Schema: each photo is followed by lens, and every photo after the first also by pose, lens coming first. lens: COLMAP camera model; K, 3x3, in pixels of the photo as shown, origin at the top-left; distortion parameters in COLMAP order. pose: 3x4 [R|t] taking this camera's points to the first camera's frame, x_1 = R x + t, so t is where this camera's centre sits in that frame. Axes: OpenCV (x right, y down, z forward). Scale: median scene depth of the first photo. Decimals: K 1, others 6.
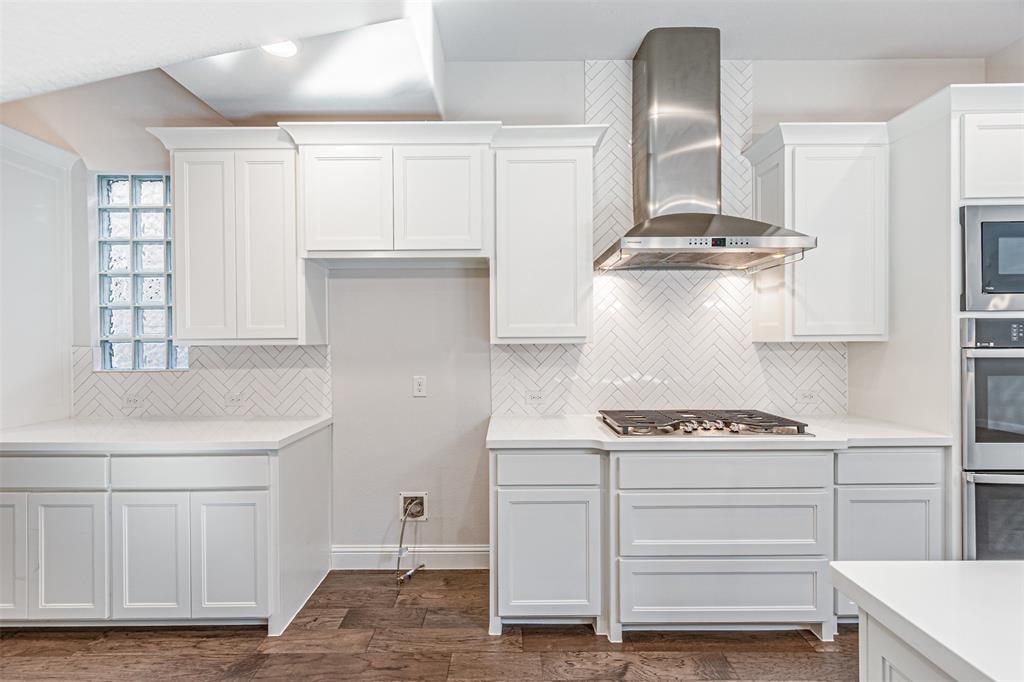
lens RADIAL K [[451.9, 0, 506.2], [0, 451.9, 339.6], [0, 0, 1]] dist [0.003903, -0.000242]
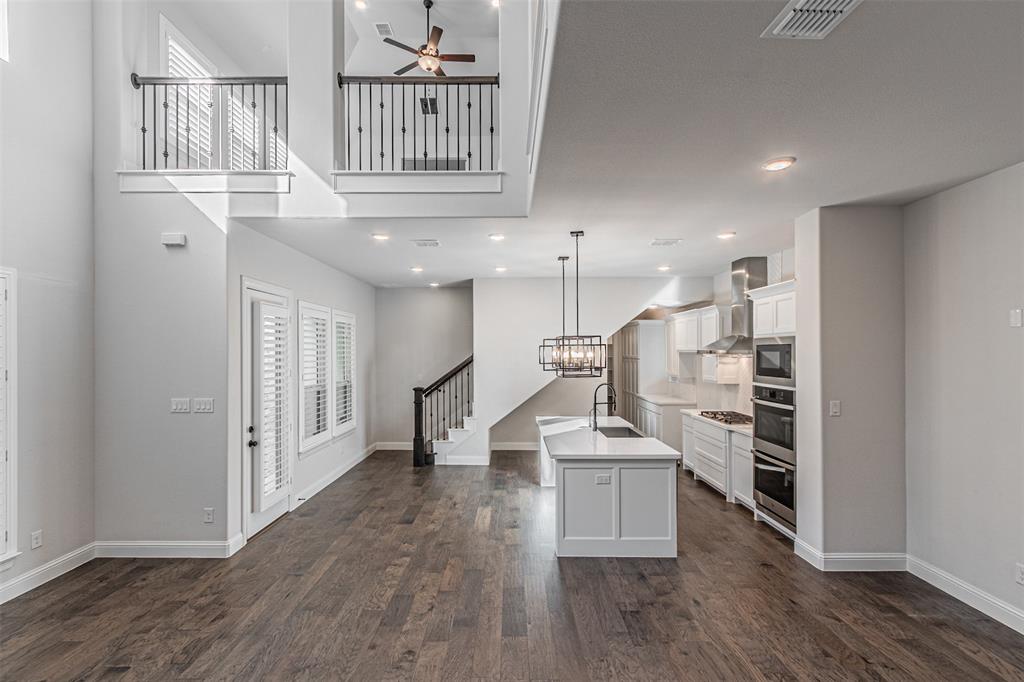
lens RADIAL K [[451.9, 0, 506.2], [0, 451.9, 339.6], [0, 0, 1]] dist [0.003903, -0.000242]
pose [[-0.005479, -0.020898, -0.999767, 2.967182], [0.004312, 0.999772, -0.020922, -0.211167], [0.999976, -0.004426, -0.005388, -0.255691]]
